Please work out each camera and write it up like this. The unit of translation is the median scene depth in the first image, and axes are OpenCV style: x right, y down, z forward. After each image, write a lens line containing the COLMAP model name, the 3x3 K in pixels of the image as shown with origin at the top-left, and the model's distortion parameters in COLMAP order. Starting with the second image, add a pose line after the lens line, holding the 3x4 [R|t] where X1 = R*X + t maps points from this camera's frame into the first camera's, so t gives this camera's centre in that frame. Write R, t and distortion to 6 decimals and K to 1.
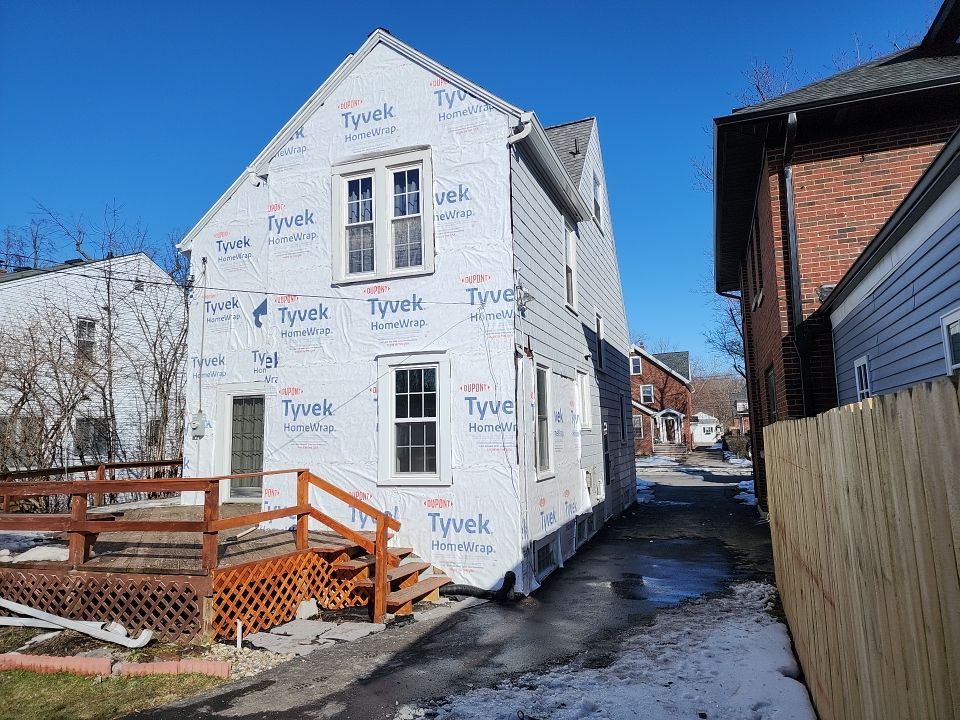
lens RADIAL K [[640.1, 0, 479.2], [0, 640.1, 358.1], [0, 0, 1]] dist [0.083333, -0.032854]
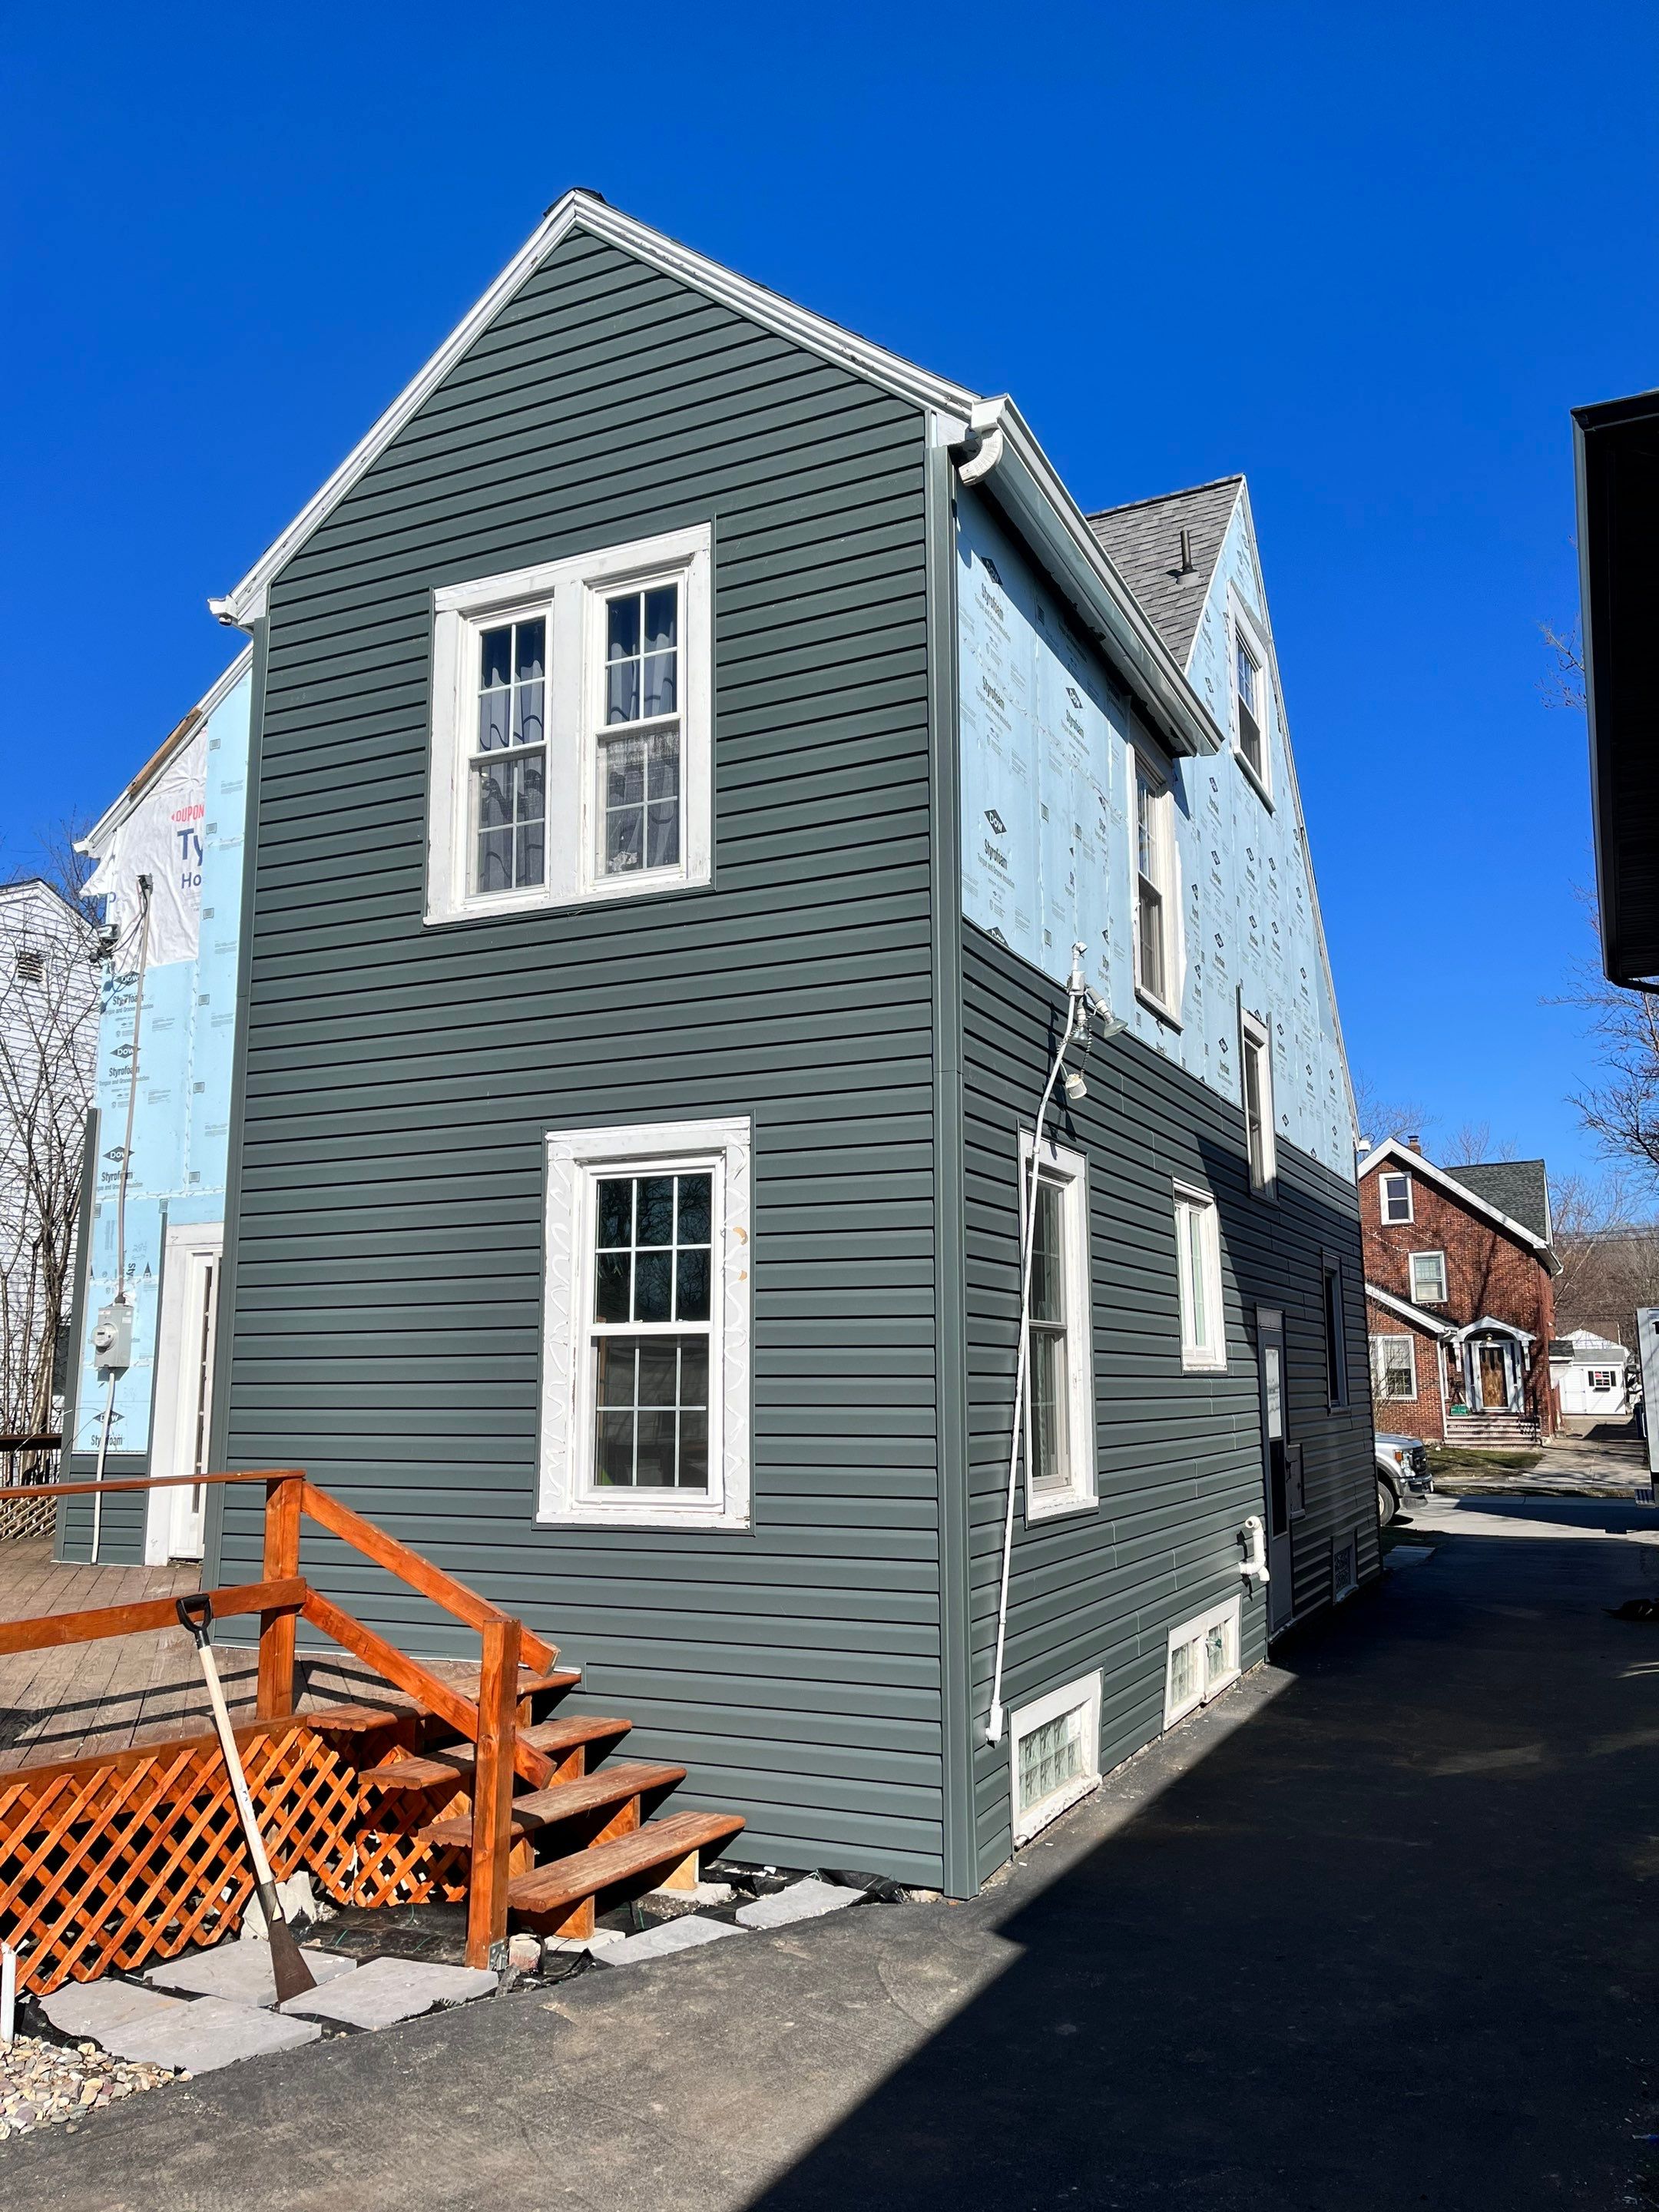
lens RADIAL K [[1683.0, 0, 840.6], [0, 1683.0, 1119.8], [0, 0, 1]] dist [0.054985, -0.073198]
pose [[0.996560, 0.003415, -0.082798, 0.066095], [-0.006335, 0.999366, -0.035021, 0.017857], [0.082626, 0.035425, 0.995951, 0.132578]]
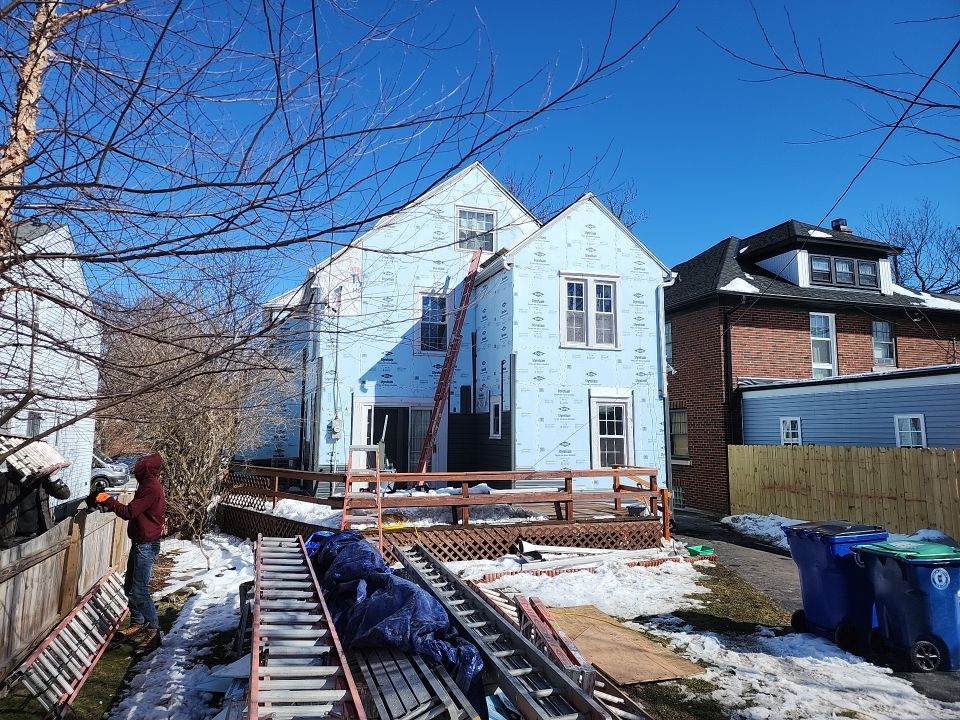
lens RADIAL K [[640.1, 0, 479.1], [0, 640.1, 355.1], [0, 0, 1]] dist [0.083333, -0.032854]
pose [[0.775804, 0.104275, 0.622298, -1.380439], [-0.098158, 0.994188, -0.044219, -0.007128], [-0.623292, -0.026779, 0.781531, -0.096829]]
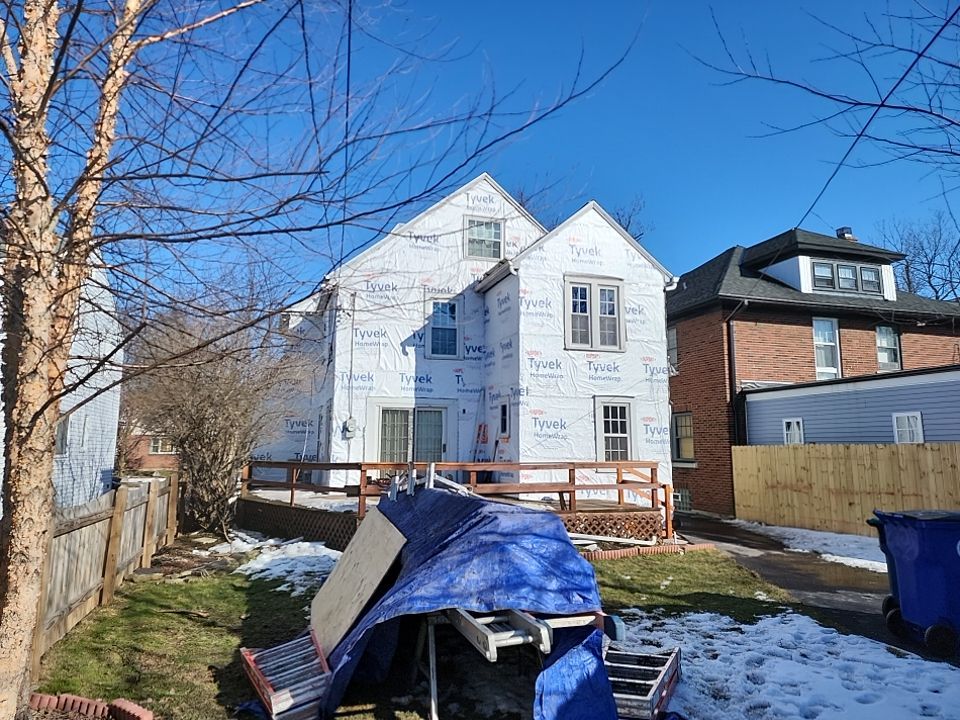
lens RADIAL K [[640.1, 0, 472.3], [0, 640.1, 354.5], [0, 0, 1]] dist [0.083333, -0.032854]
pose [[0.791476, 0.116958, 0.599905, -1.415841], [-0.098493, 0.993099, -0.063670, 0.027275], [-0.603212, -0.008693, 0.797534, -0.152250]]
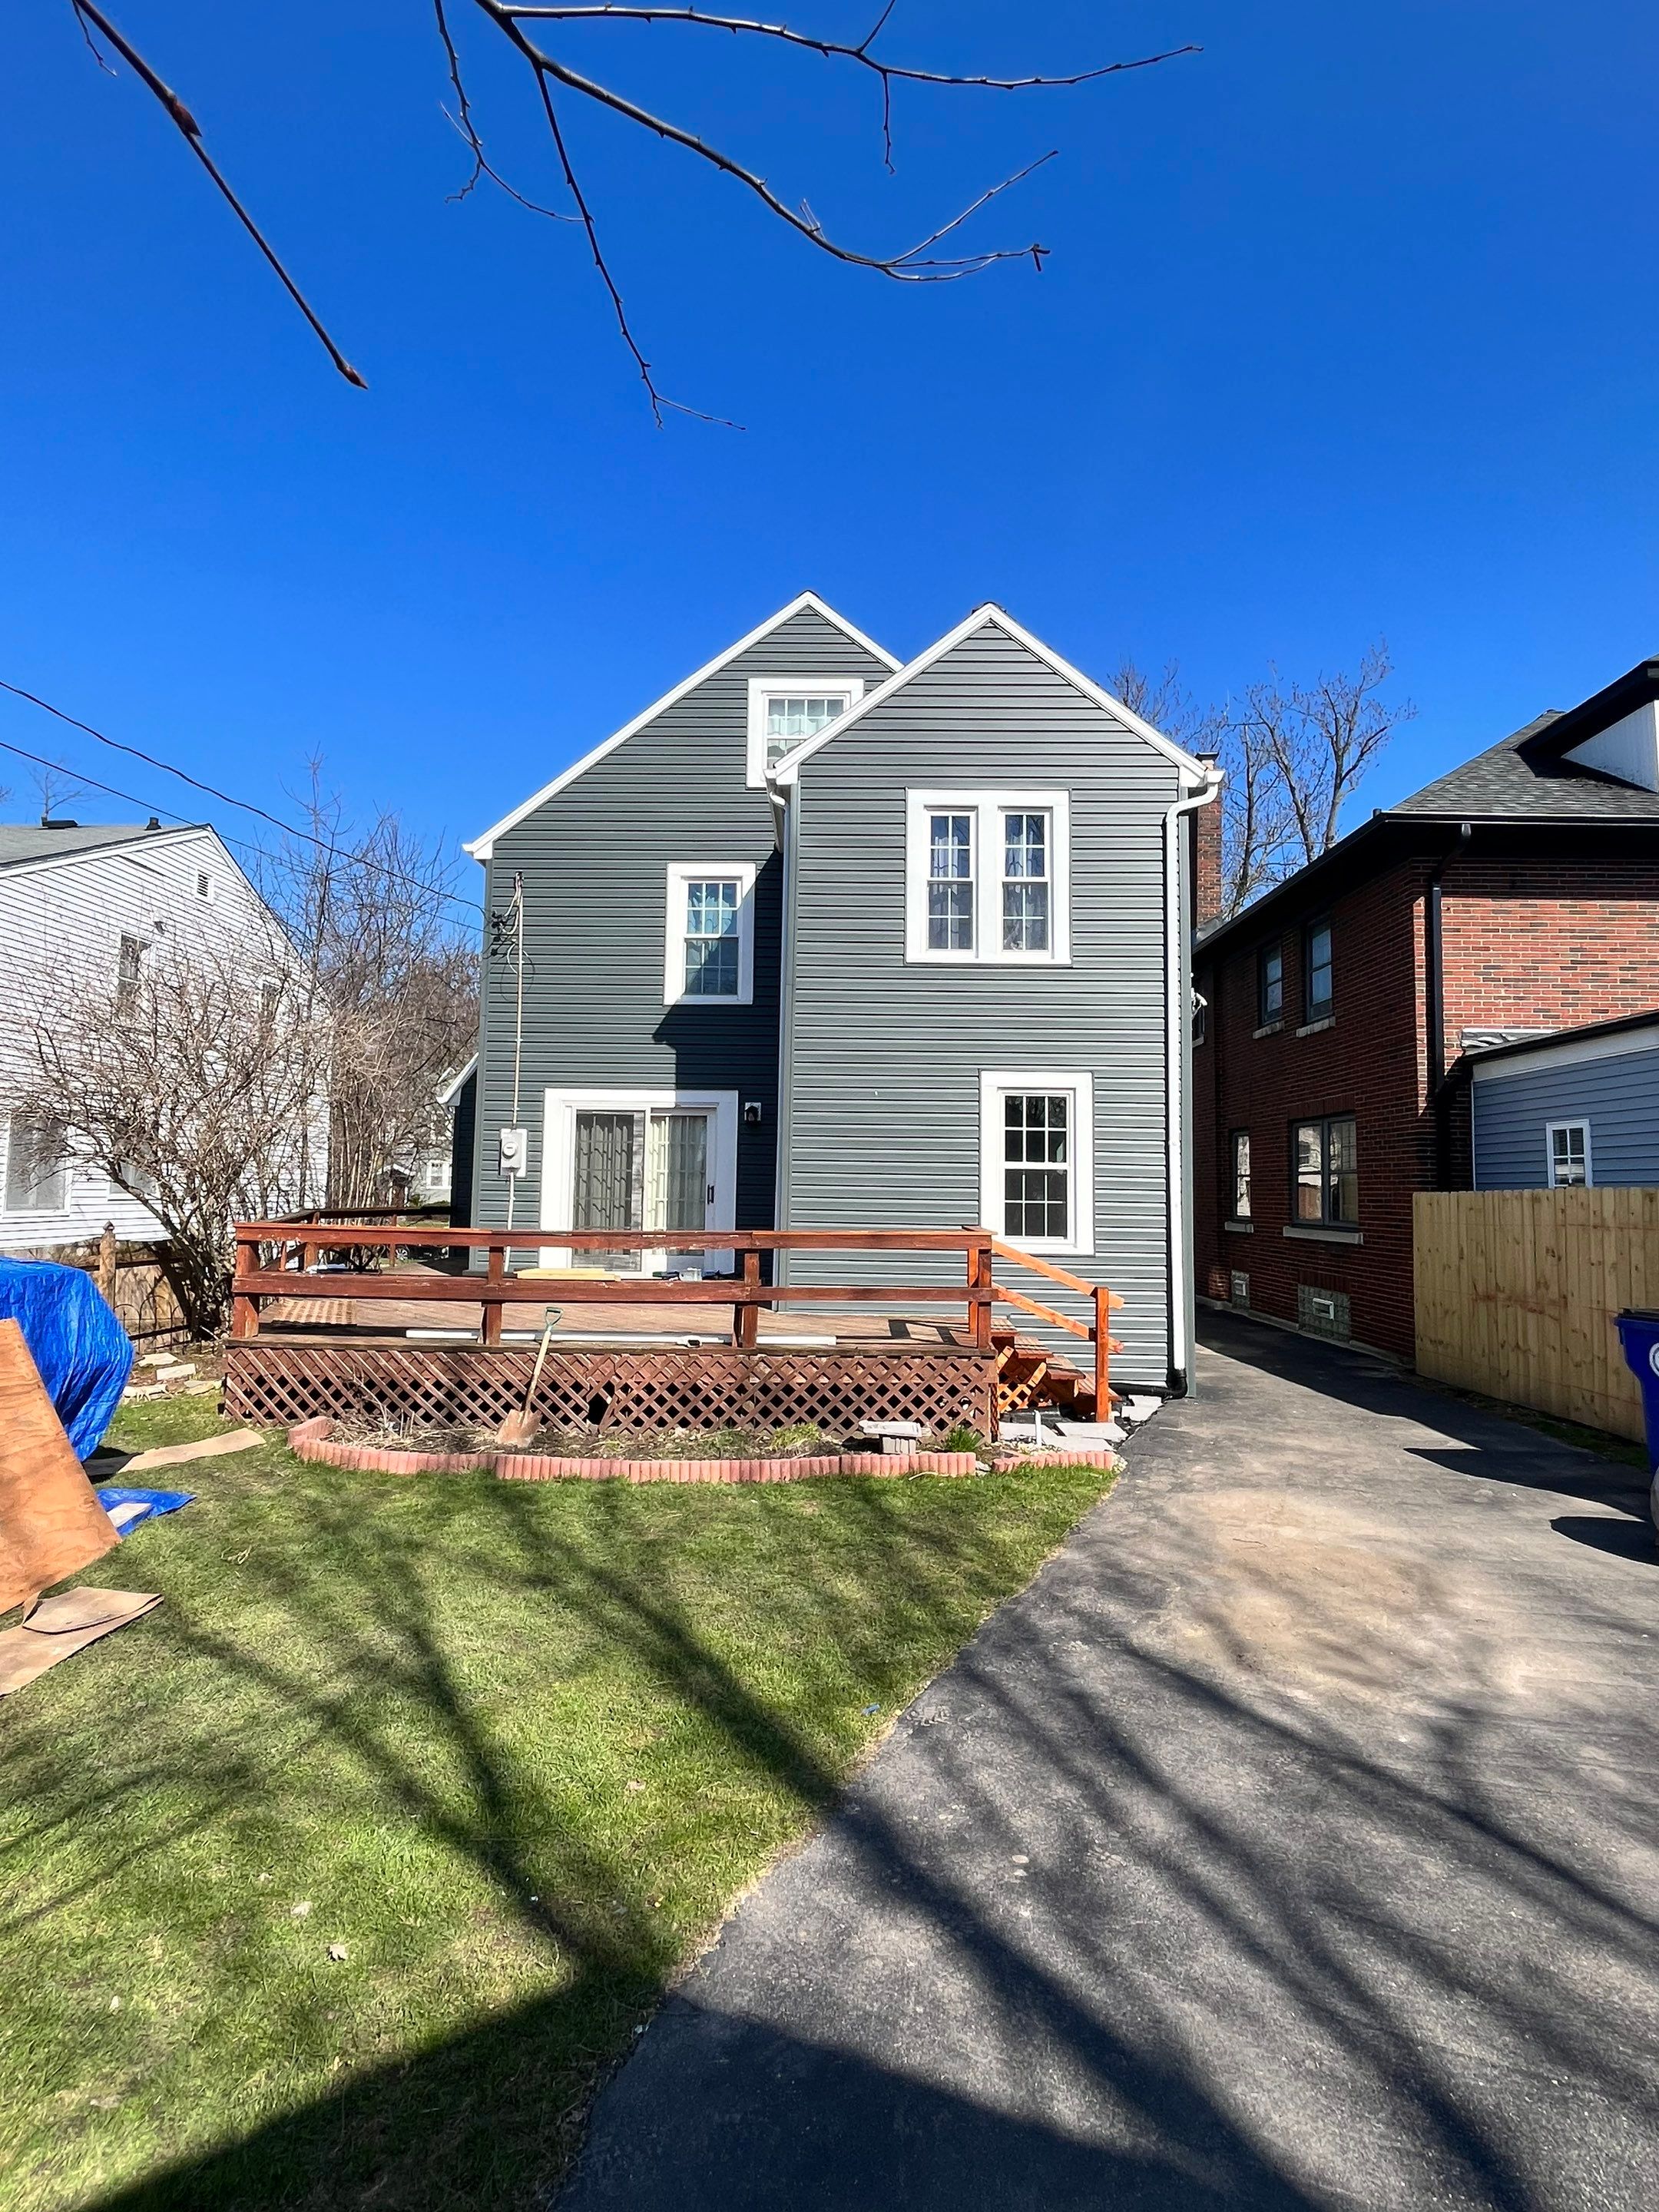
lens RADIAL K [[1121.1, 0, 832.0], [0, 1121.1, 1101.2], [0, 0, 1]] dist [-0.004032, 0.000075]
pose [[0.945494, 0.064675, 0.319153, -0.692220], [-0.077067, 0.996678, 0.026340, 0.007827], [-0.316389, -0.049501, 0.947337, -0.117150]]
